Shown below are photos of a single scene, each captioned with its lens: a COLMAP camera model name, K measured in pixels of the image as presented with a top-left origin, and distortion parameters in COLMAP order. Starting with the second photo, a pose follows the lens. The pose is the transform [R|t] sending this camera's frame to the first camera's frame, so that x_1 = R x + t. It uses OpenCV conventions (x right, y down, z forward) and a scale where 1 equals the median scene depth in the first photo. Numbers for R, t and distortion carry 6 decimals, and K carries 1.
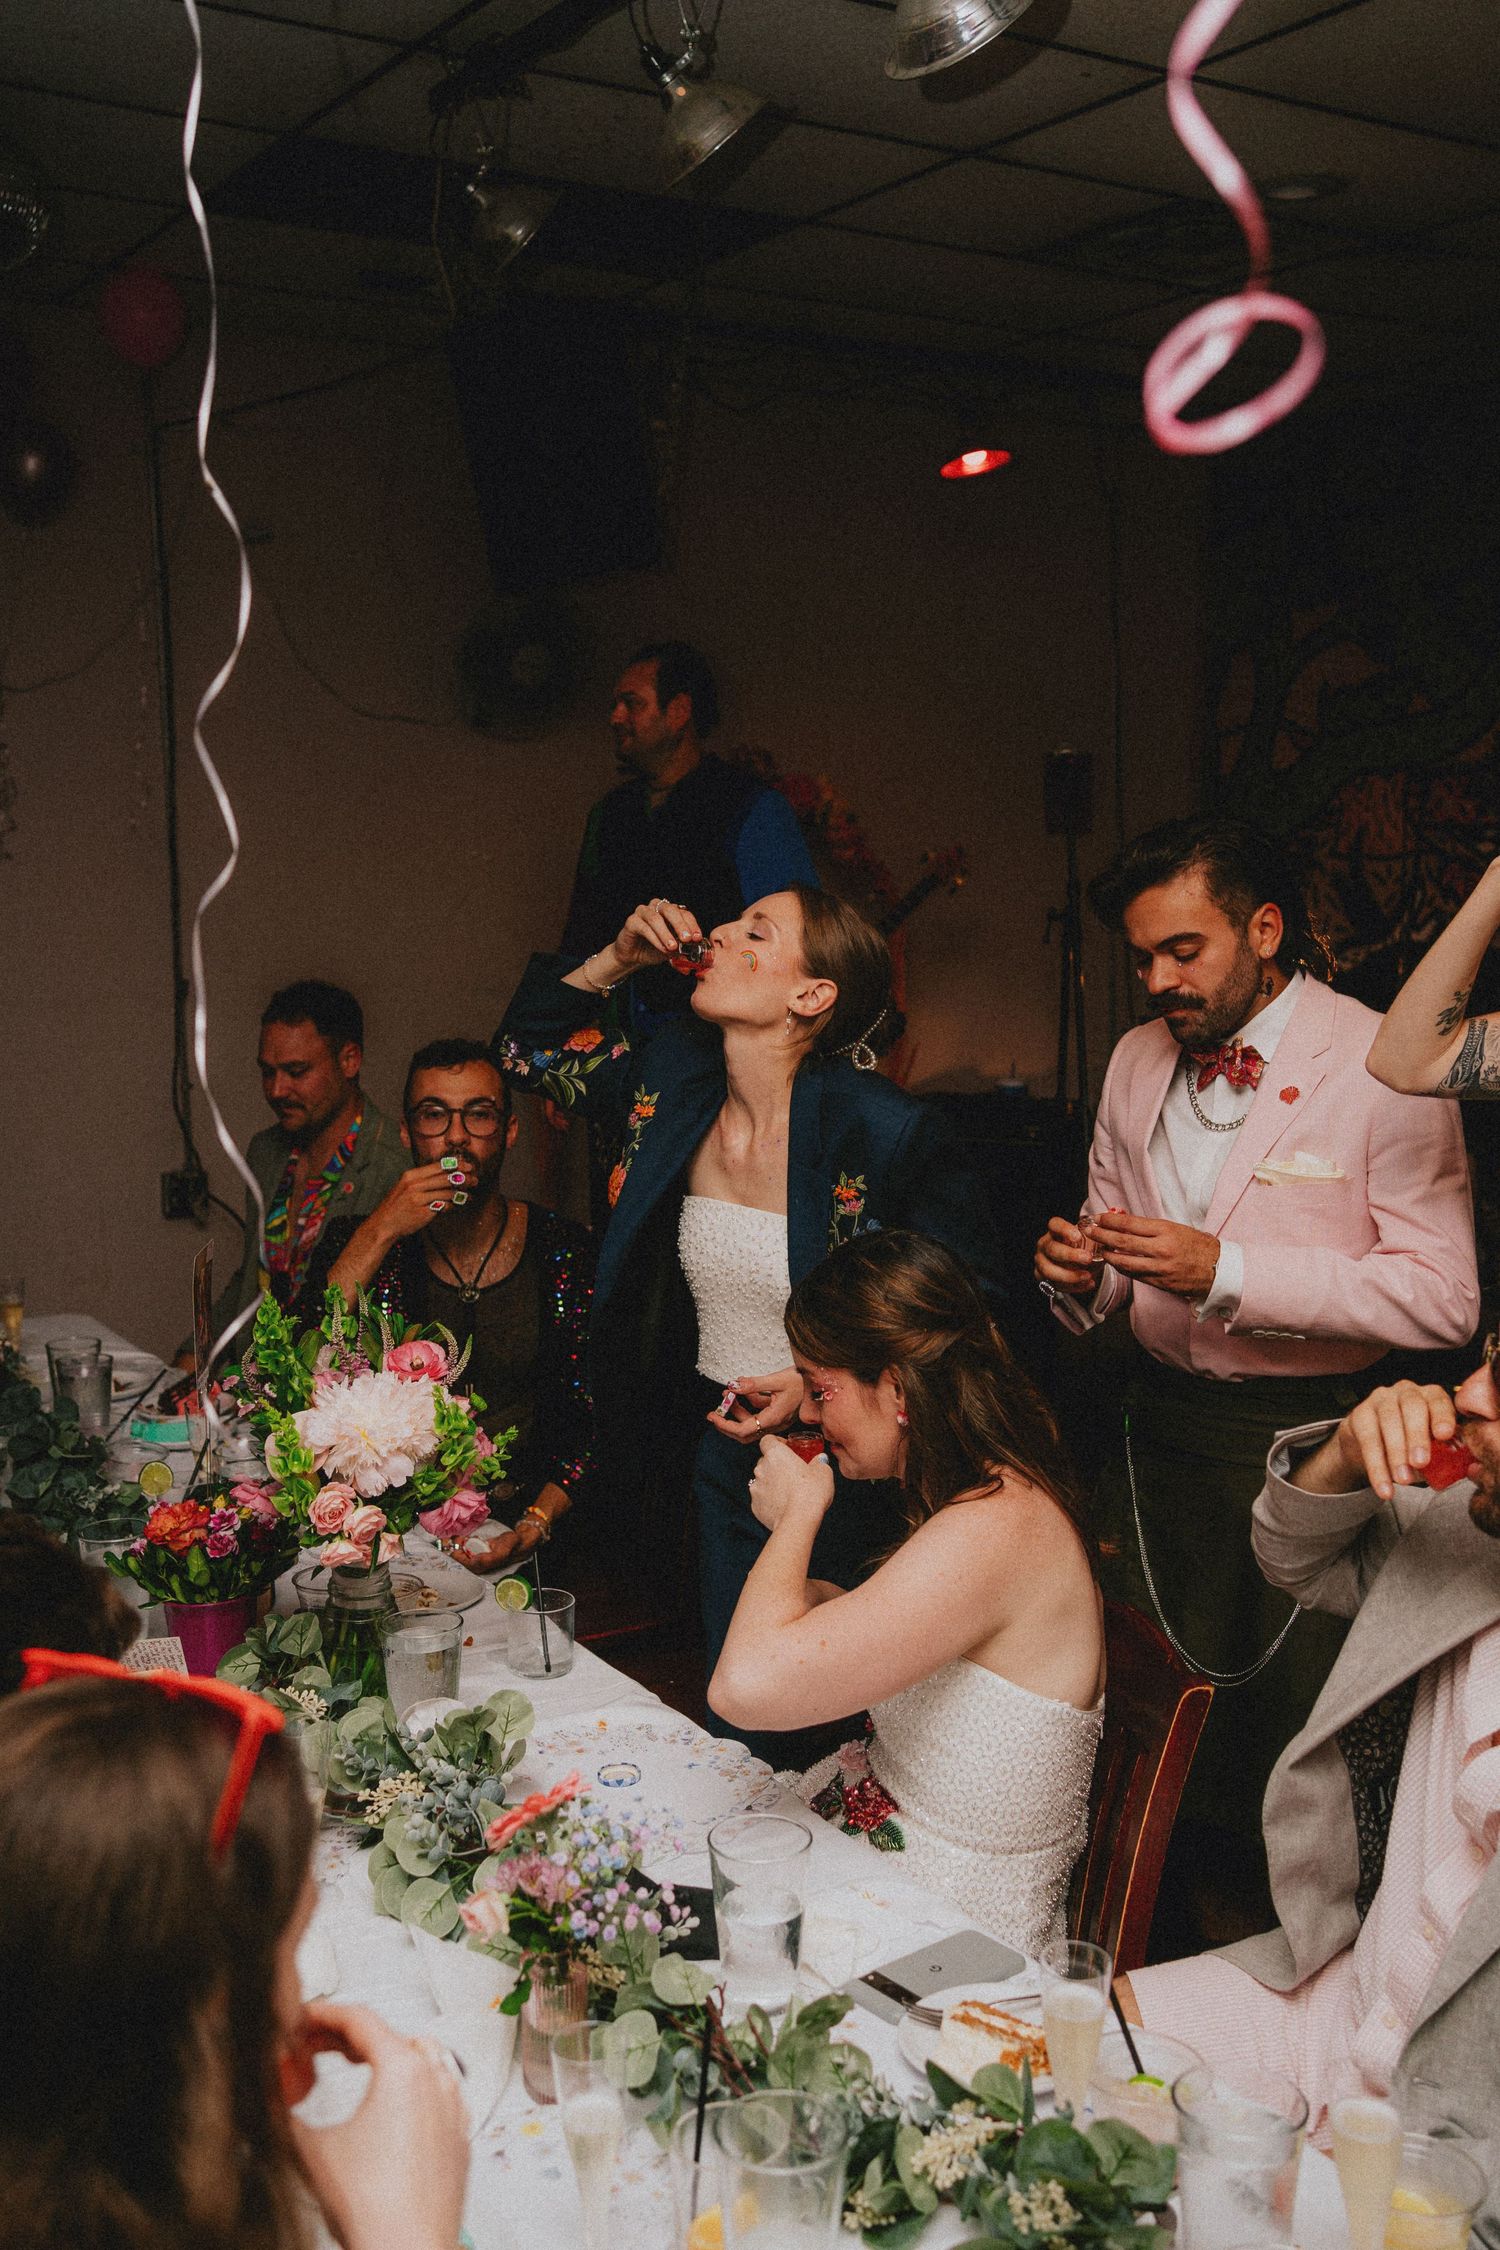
lens RADIAL K [[2272.4, 0, 749.5], [0, 2272.4, 1137.2], [0, 0, 1]] dist [0.062978, 0.000000]
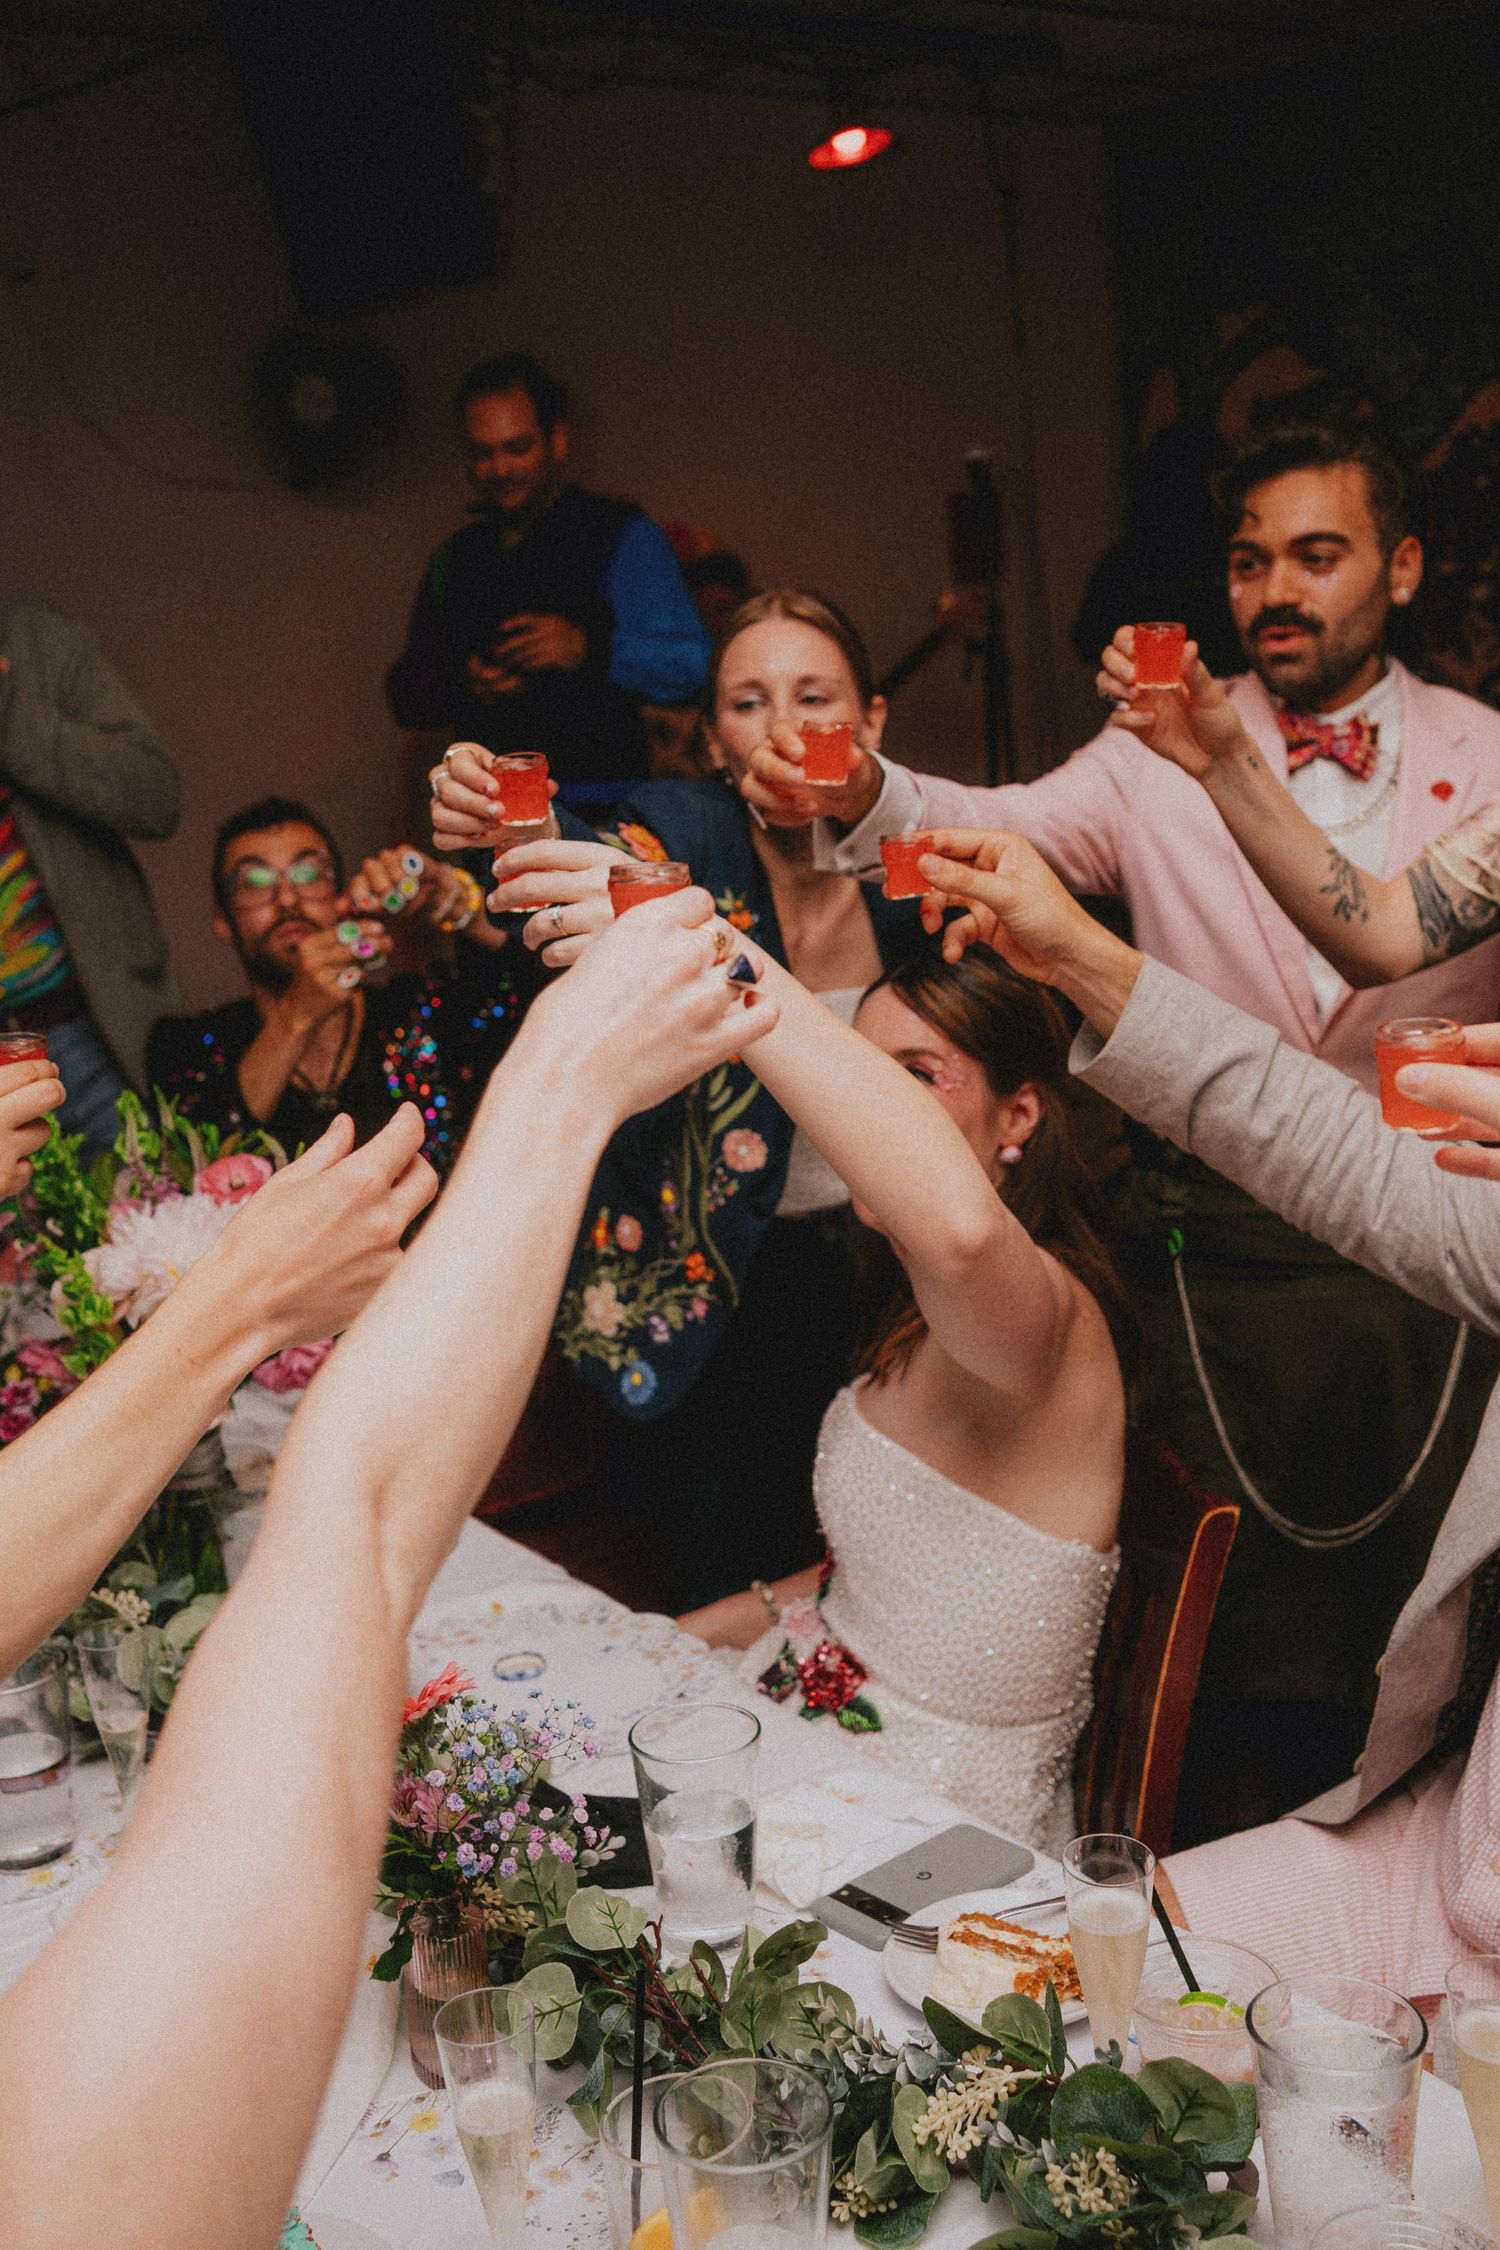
lens RADIAL K [[2272.4, 0, 749.2], [0, 2272.4, 1112.4], [0, 0, 1]] dist [0.062978, 0.000000]
pose [[0.997261, -0.062253, 0.039942, 0.005201], [0.060749, 0.997436, 0.037823, 0.065537], [-0.042194, -0.035293, 0.998486, 0.222438]]
